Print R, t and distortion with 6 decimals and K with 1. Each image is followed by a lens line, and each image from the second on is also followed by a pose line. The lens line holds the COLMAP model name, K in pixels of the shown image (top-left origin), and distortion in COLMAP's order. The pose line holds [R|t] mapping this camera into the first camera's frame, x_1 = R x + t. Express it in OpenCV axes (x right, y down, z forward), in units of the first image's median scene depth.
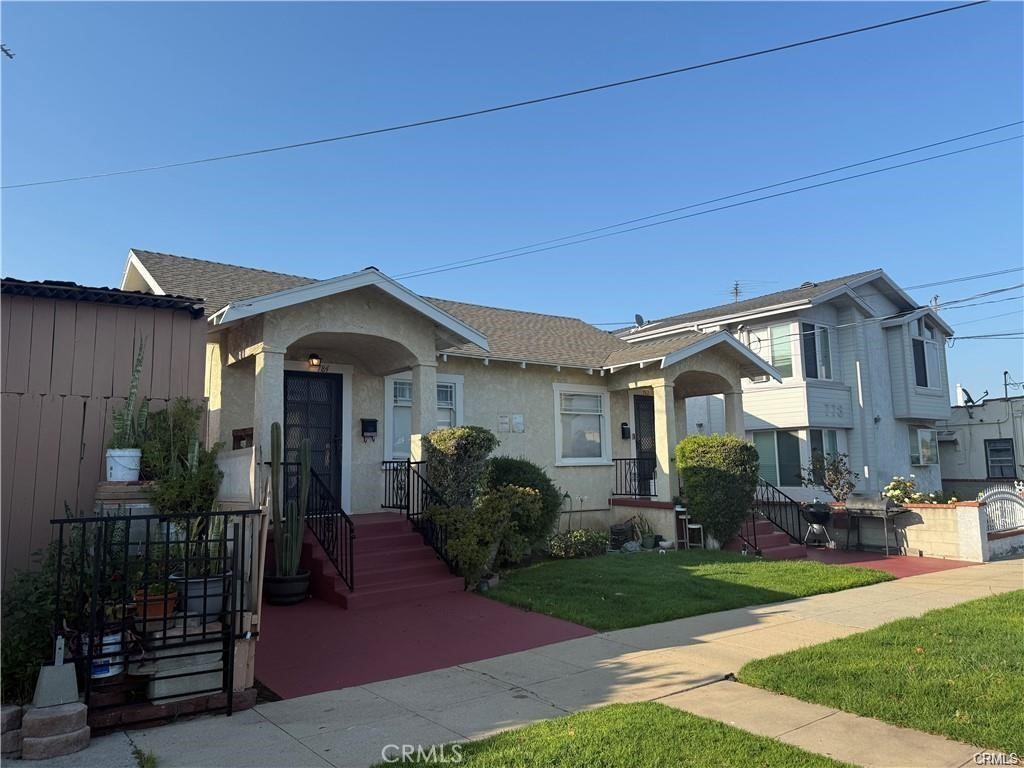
lens RADIAL K [[721.7, 0, 509.4], [0, 721.7, 379.9], [0, 0, 1]] dist [0.035267, -0.049576]
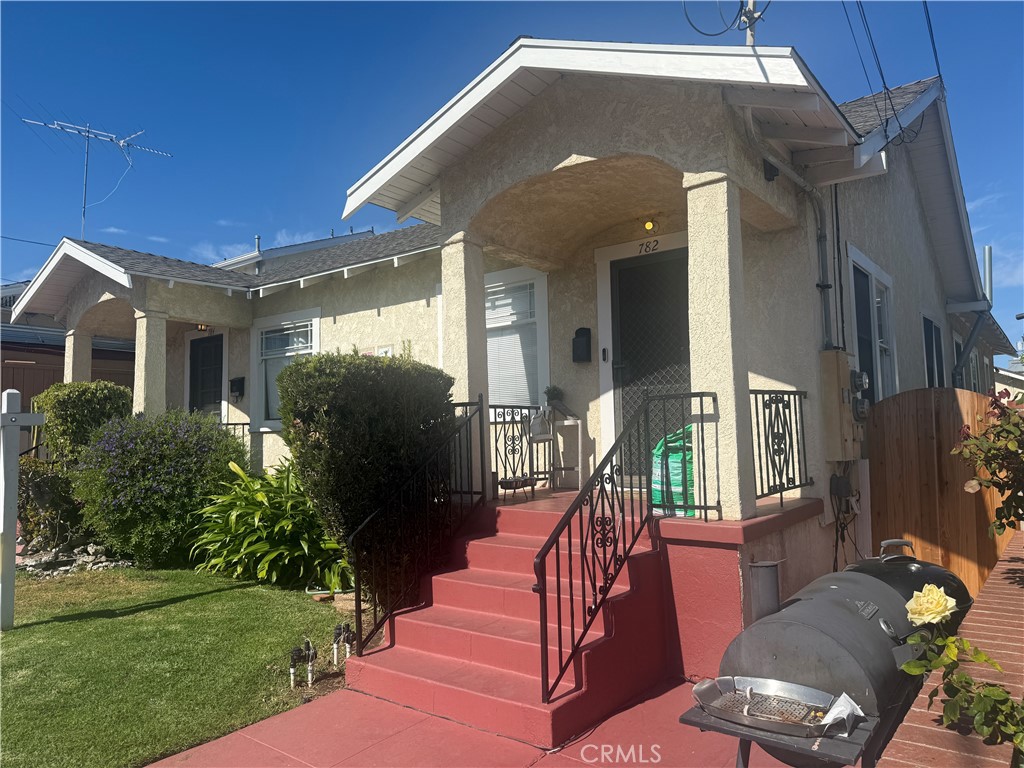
lens RADIAL K [[721.7, 0, 509.4], [0, 721.7, 379.9], [0, 0, 1]] dist [0.035267, -0.049576]
pose [[0.268692, -0.038988, -0.962437, 0.779721], [0.160208, 0.987072, 0.004740, 0.107555], [0.949809, -0.155463, 0.271465, 1.065810]]
